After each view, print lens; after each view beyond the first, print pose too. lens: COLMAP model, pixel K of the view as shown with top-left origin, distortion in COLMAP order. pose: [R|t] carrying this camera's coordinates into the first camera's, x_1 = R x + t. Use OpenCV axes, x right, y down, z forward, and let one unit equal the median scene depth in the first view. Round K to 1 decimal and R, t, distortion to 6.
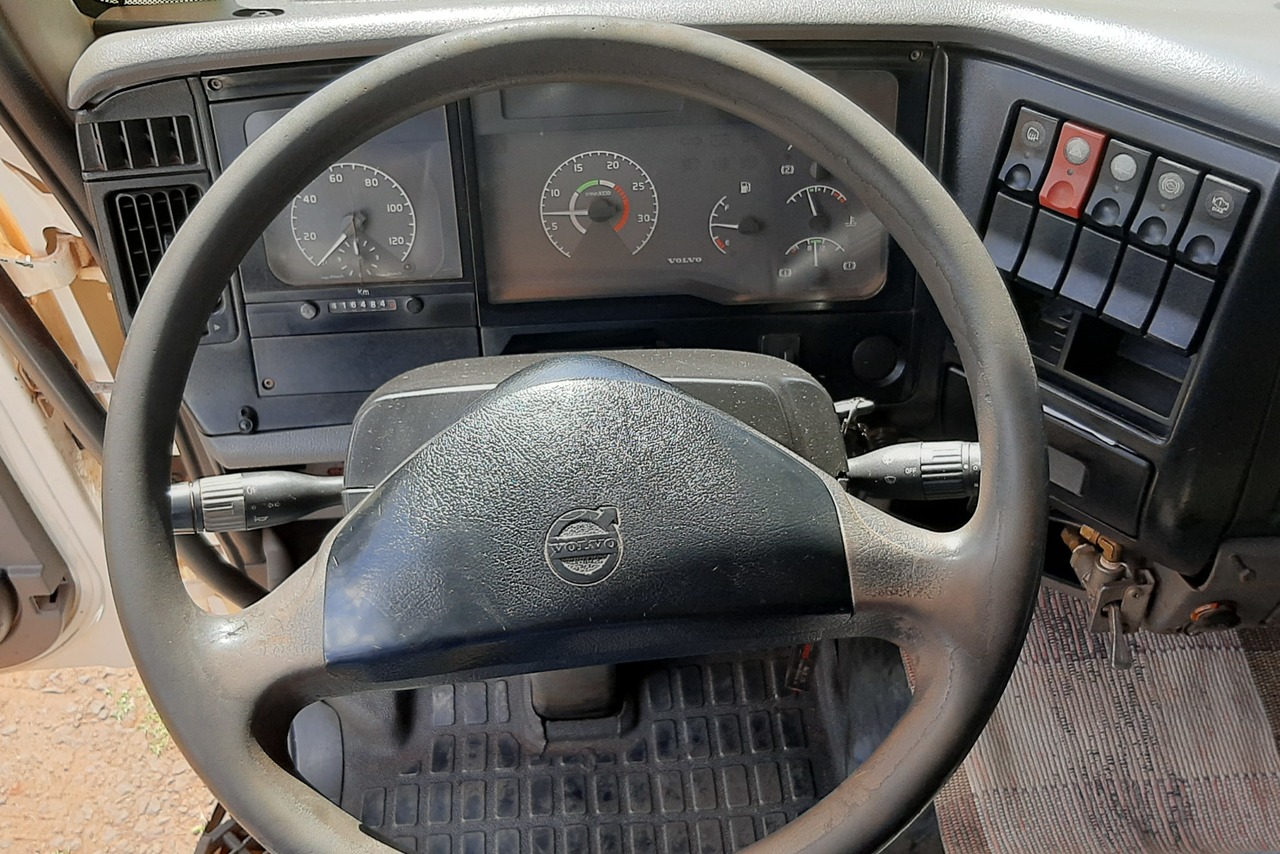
lens RADIAL K [[1343.2, 0, 636.8], [0, 1343.2, 422.6], [0, 0, 1]] dist [0.019852, 0.000000]
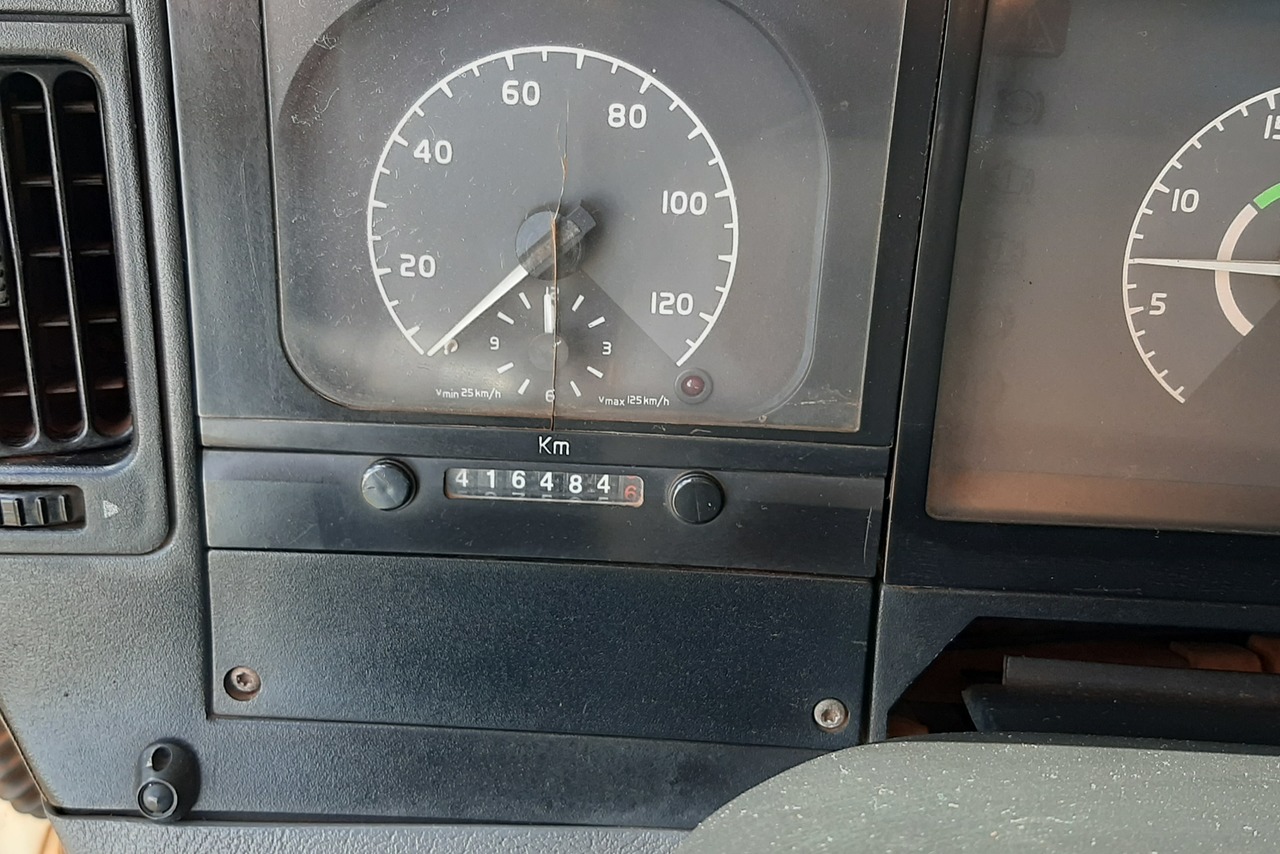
lens RADIAL K [[1343.2, 0, 640.7], [0, 1343.2, 426.2], [0, 0, 1]] dist [0.019852, 0.000000]
pose [[0.994782, 0.095757, -0.035201, -0.168138], [-0.099400, 0.987415, -0.123005, -0.062277], [0.022979, 0.125862, 0.991782, 0.658865]]
